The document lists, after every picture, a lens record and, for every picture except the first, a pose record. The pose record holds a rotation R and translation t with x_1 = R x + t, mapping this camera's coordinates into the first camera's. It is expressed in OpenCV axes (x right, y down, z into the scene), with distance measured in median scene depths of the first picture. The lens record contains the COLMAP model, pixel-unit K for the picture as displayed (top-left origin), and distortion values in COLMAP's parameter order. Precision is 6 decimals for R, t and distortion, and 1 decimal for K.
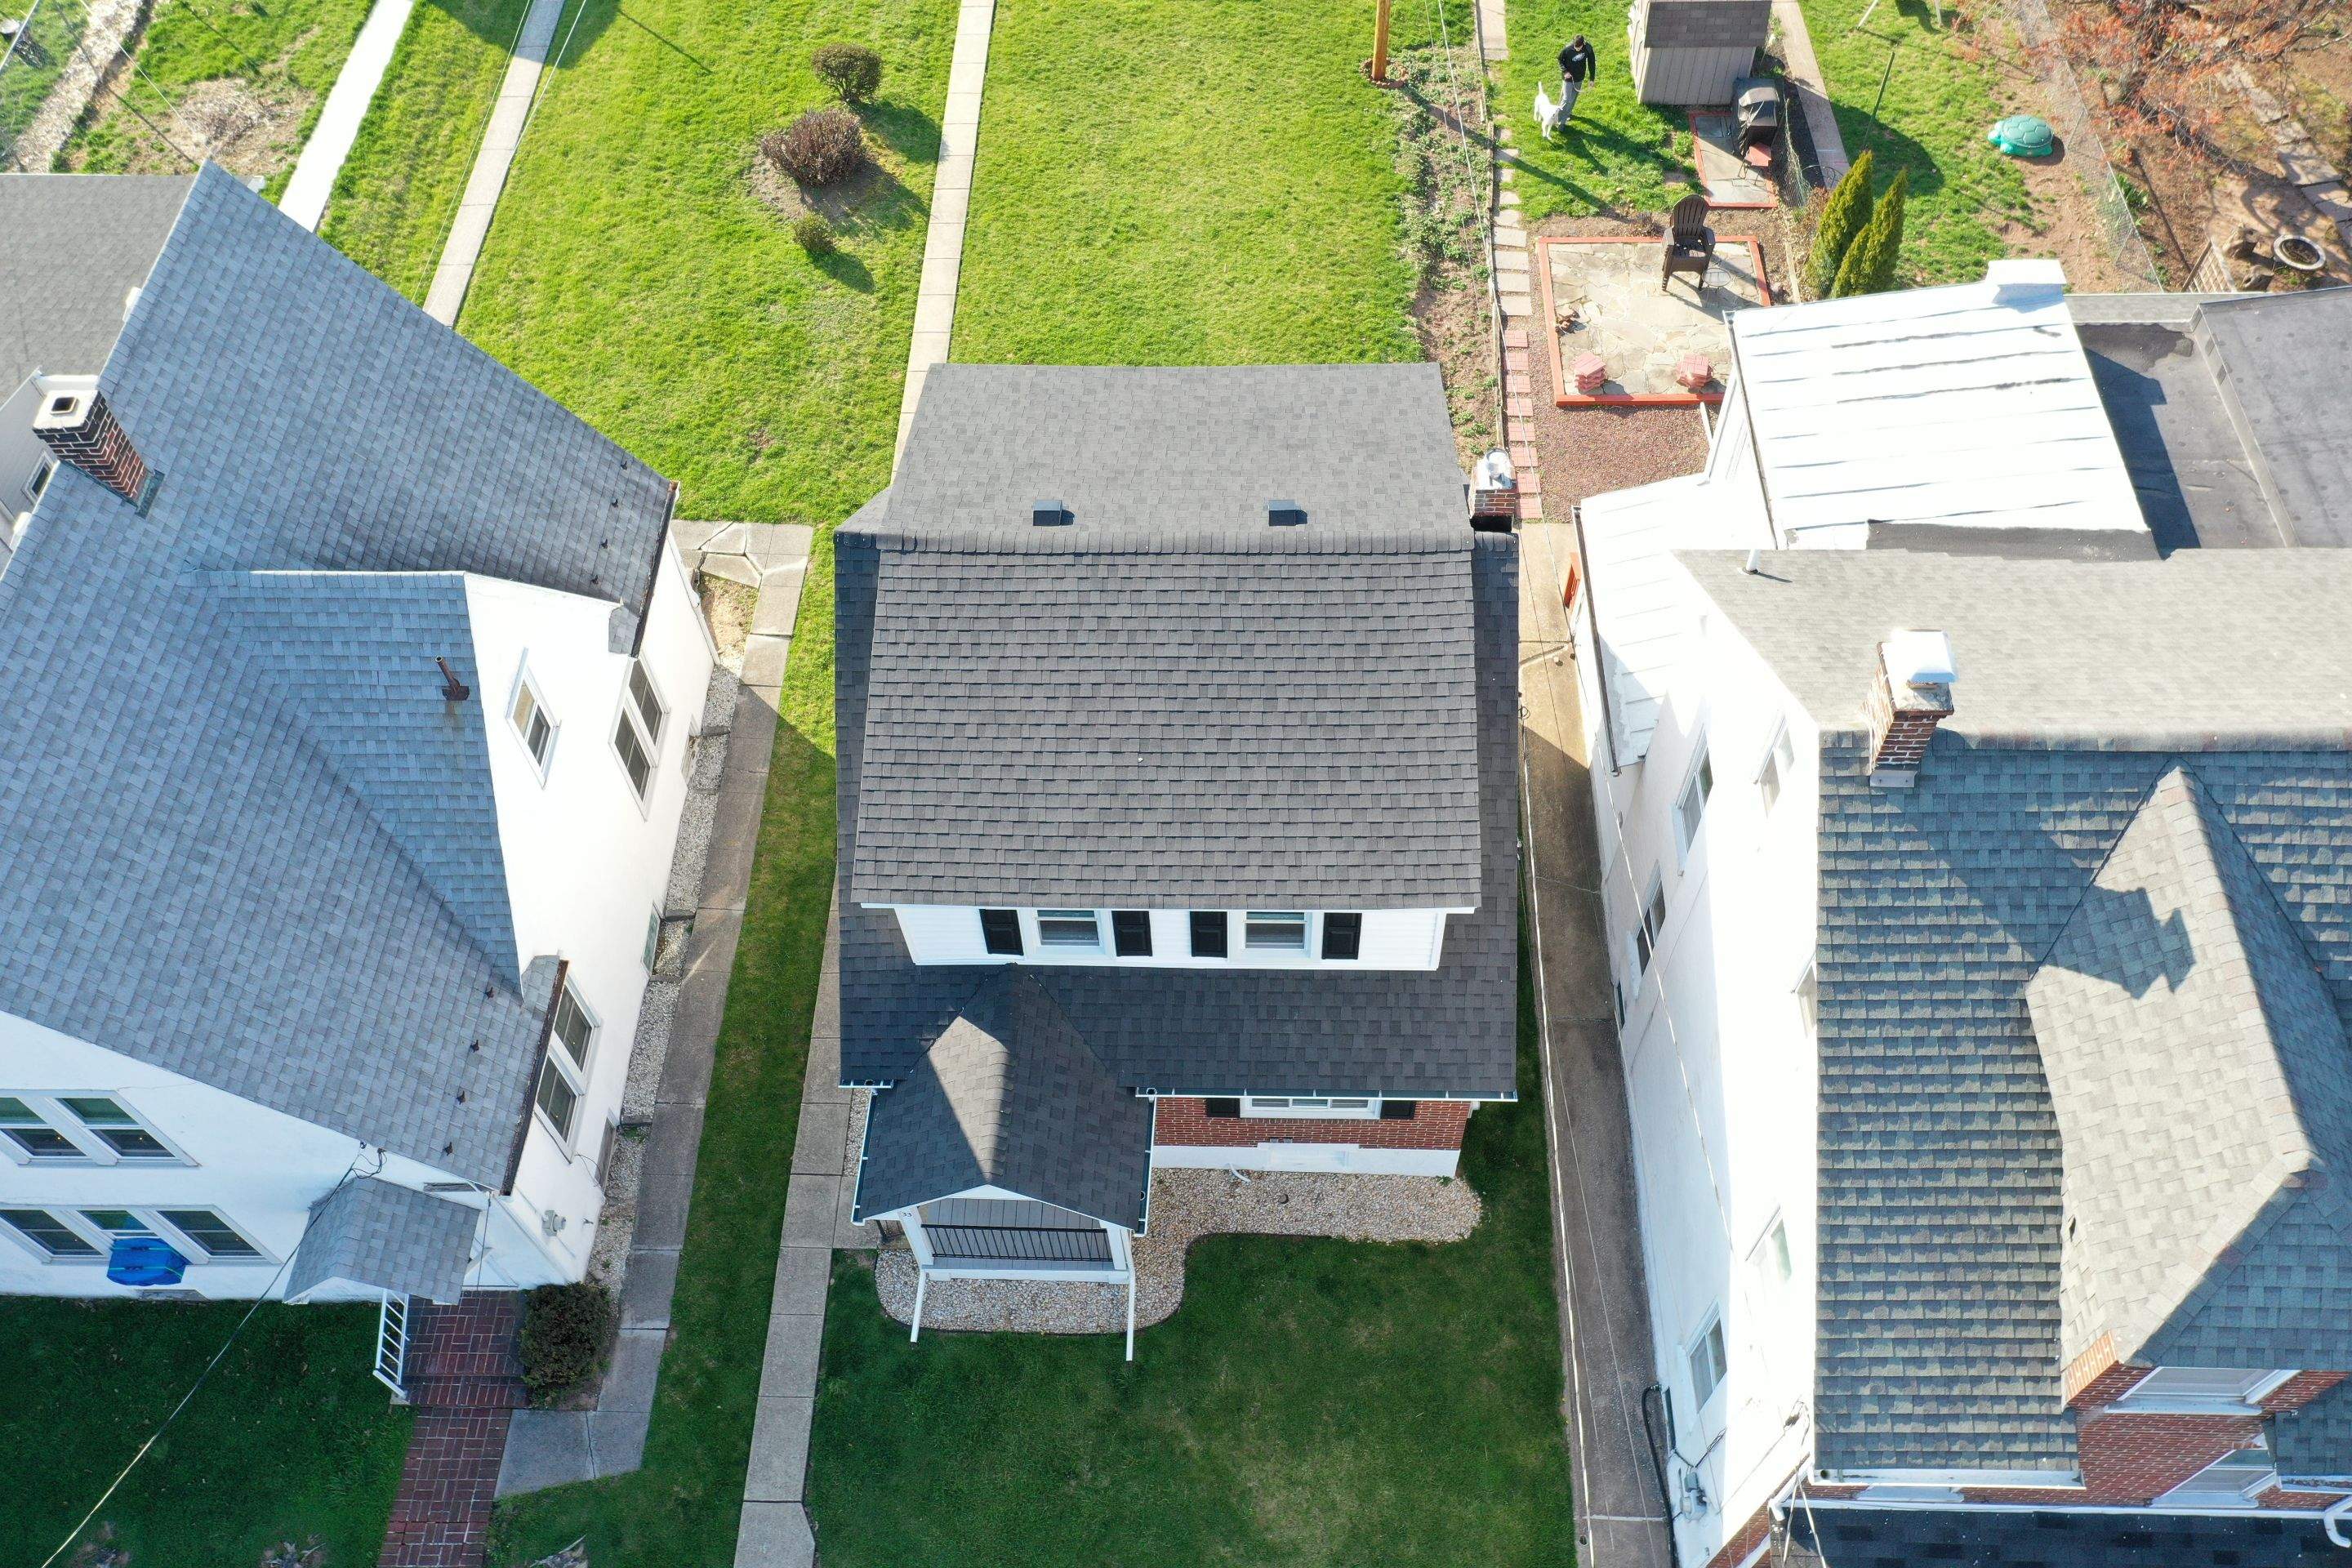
lens RADIAL K [[1872.2, 0, 1169.8], [0, 1872.2, 785.6], [0, 0, 1]] dist [0.007332, 0.007115]
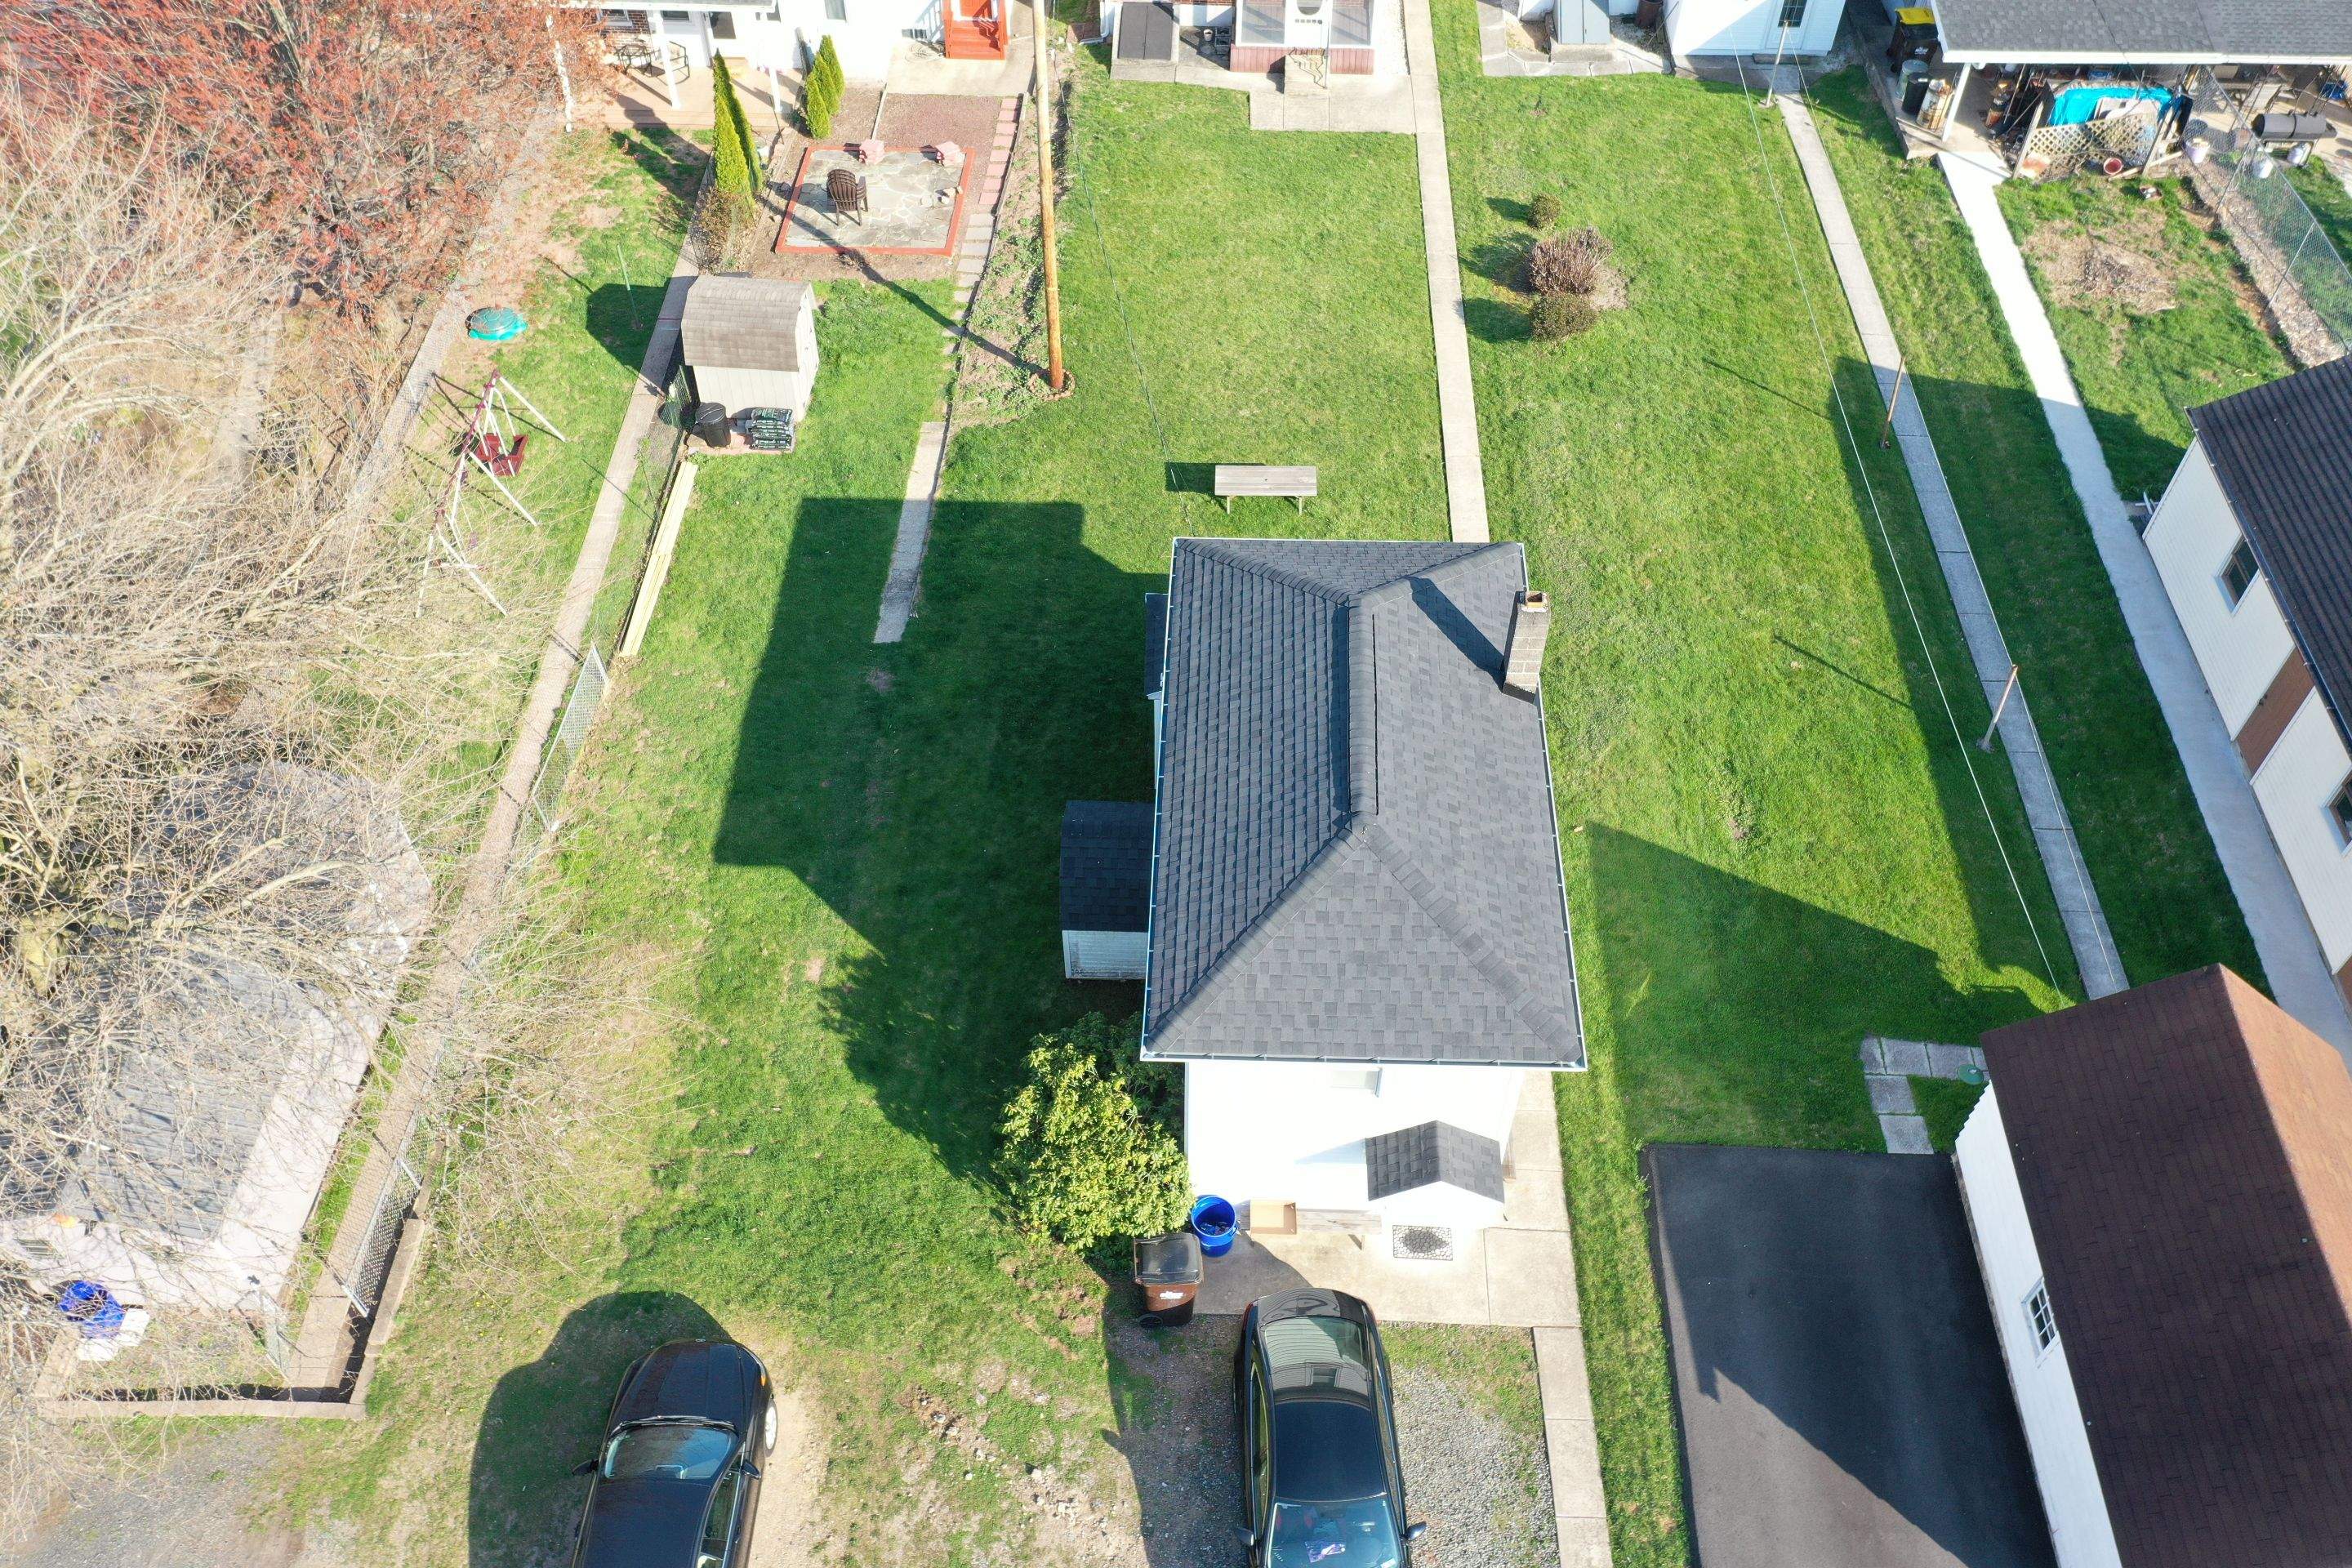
lens RADIAL K [[1872.2, 0, 1169.8], [0, 1872.2, 785.6], [0, 0, 1]] dist [0.007332, 0.007115]
pose [[-0.999490, 0.007901, 0.030956, 0.032393], [0.028033, -0.247928, 0.968373, -2.551665], [0.015326, 0.968746, 0.247580, 1.704485]]
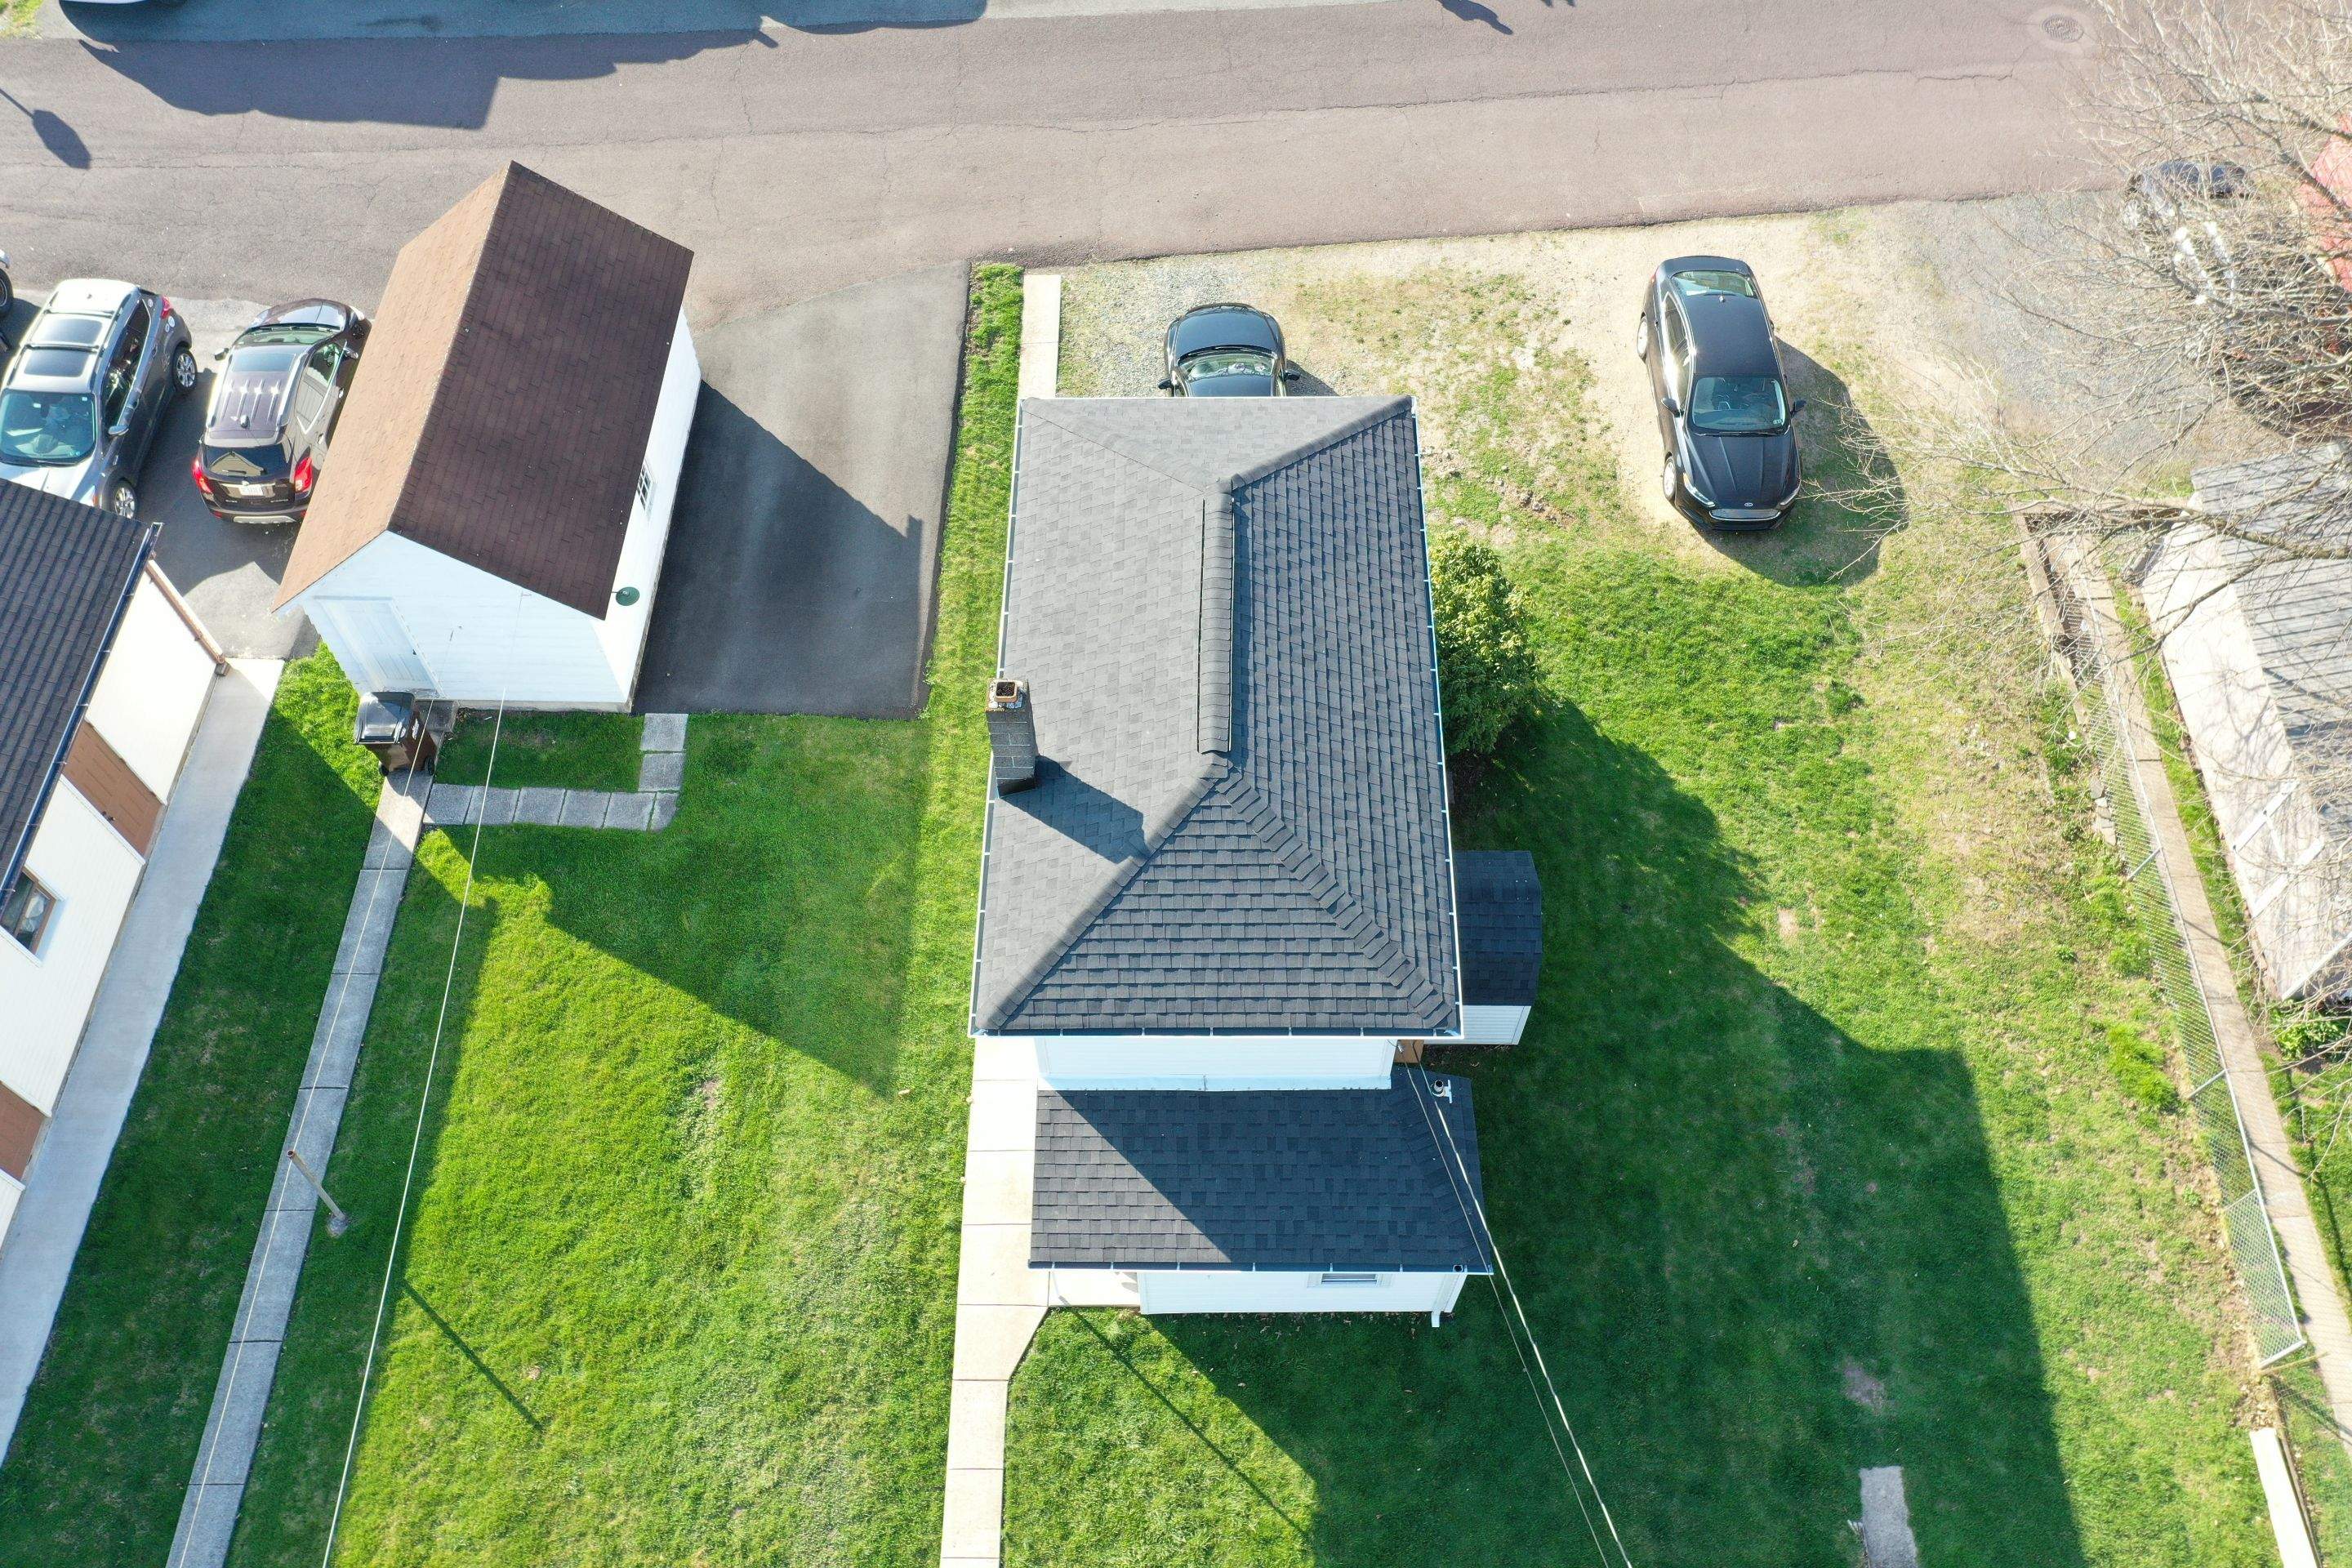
lens RADIAL K [[1872.2, 0, 1169.8], [0, 1872.2, 785.6], [0, 0, 1]] dist [0.007332, 0.007115]
pose [[0.999841, -0.004480, 0.017270, -0.091994], [0.003832, 0.999294, 0.037387, -1.382141], [-0.017425, -0.037315, 0.999152, 0.938335]]
